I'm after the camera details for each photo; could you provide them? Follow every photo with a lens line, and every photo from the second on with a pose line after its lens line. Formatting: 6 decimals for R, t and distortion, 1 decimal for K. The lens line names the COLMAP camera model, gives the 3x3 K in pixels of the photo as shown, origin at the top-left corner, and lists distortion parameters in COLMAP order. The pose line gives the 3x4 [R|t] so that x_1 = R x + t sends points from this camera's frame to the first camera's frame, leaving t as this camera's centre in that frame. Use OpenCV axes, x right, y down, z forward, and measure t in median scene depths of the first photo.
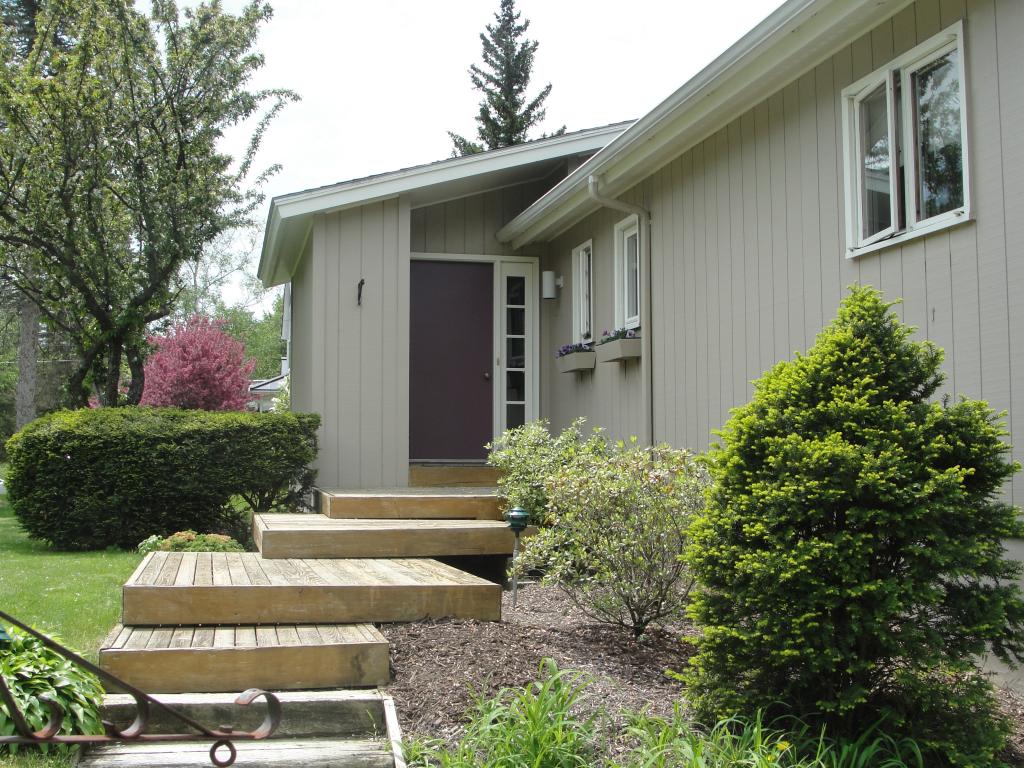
lens RADIAL K [[1174.3, 0, 509.7], [0, 1174.3, 389.1], [0, 0, 1]] dist [-0.144786, 0.000000]
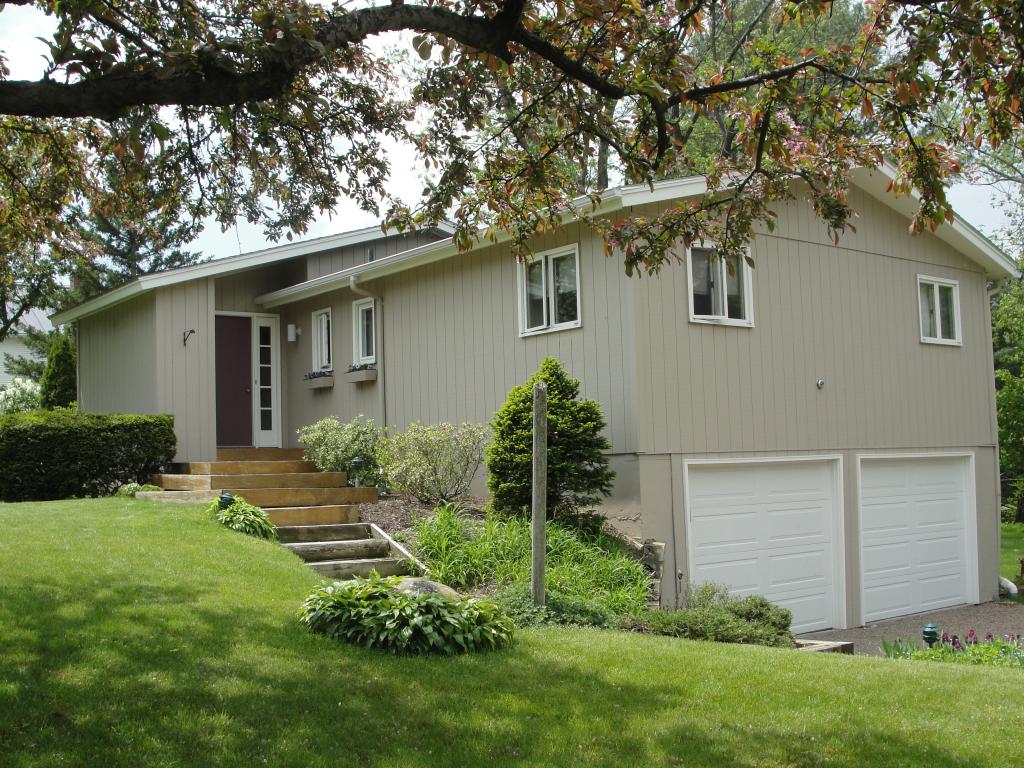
lens RADIAL K [[1174.3, 0, 509.0], [0, 1174.3, 385.1], [0, 0, 1]] dist [-0.144786, 0.000000]
pose [[0.915221, 0.003744, 0.402935, -0.608590], [0.003633, 0.999840, -0.017541, 0.015852], [-0.402936, 0.017517, 0.915060, -0.999447]]
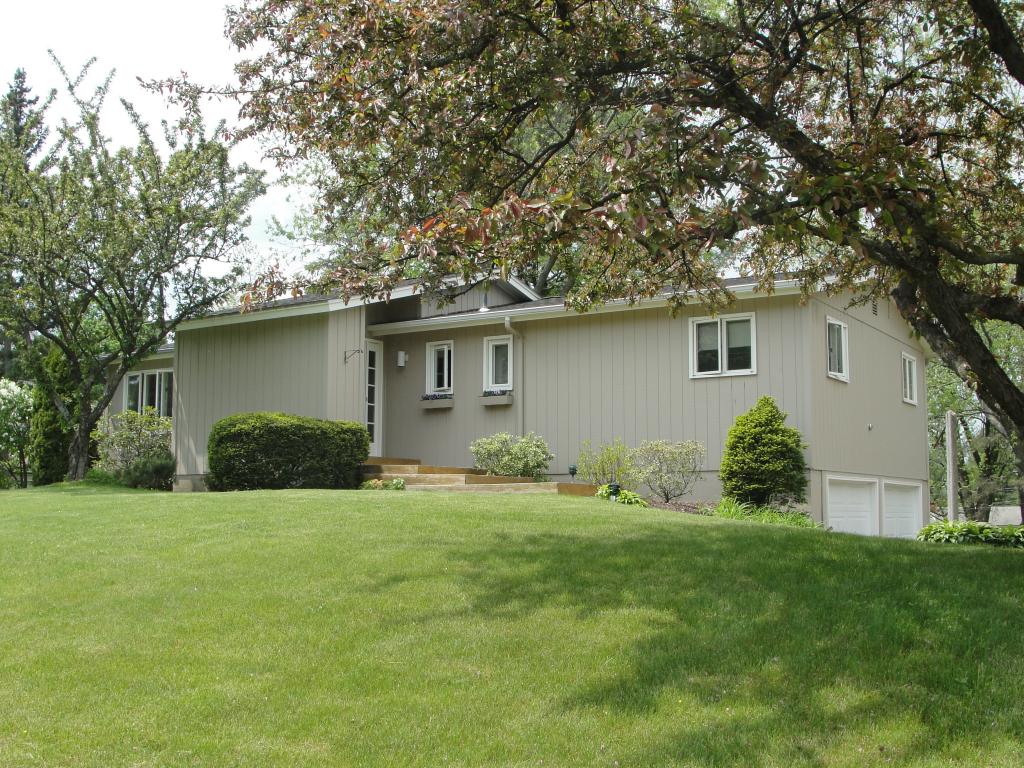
lens RADIAL K [[1174.3, 0, 513.0], [0, 1174.3, 383.8], [0, 0, 1]] dist [-0.144786, 0.000000]
pose [[0.738721, 0.077690, 0.669519, -1.928975], [-0.046879, 0.996852, -0.063948, 0.103836], [-0.672379, 0.015853, 0.740038, -0.824895]]
